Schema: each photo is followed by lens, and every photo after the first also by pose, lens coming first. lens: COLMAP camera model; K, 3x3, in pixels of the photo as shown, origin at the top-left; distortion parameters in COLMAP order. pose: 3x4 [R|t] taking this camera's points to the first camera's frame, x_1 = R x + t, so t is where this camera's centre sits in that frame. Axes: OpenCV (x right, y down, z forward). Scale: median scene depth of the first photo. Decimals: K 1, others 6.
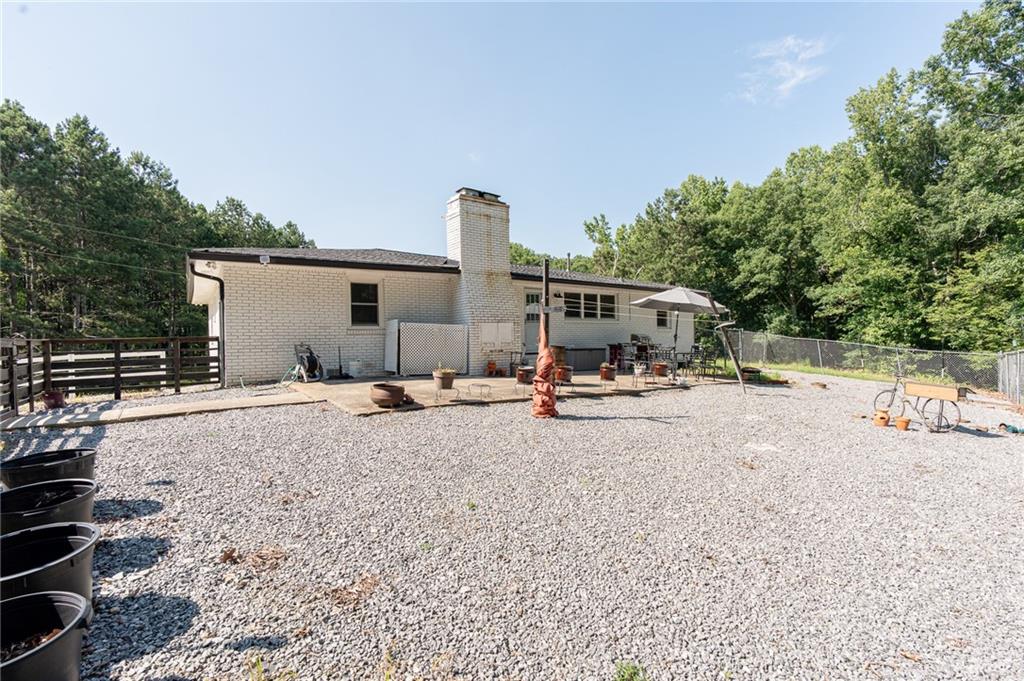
lens RADIAL K [[446.1, 0, 508.4], [0, 446.1, 336.3], [0, 0, 1]] dist [-0.000338, -0.000237]
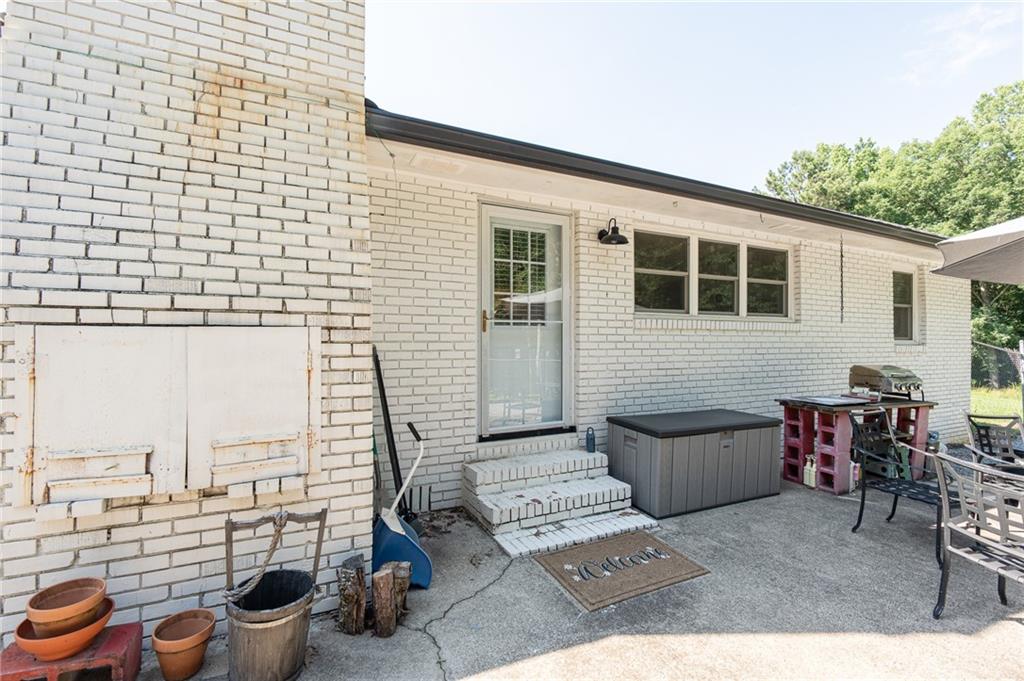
lens RADIAL K [[446.1, 0, 519.5], [0, 446.1, 337.6], [0, 0, 1]] dist [-0.000338, -0.000237]
pose [[0.985030, 0.017564, -0.171484, 0.025875], [-0.016965, 0.999844, 0.004959, -0.006195], [0.171544, -0.001975, 0.985174, 0.175143]]
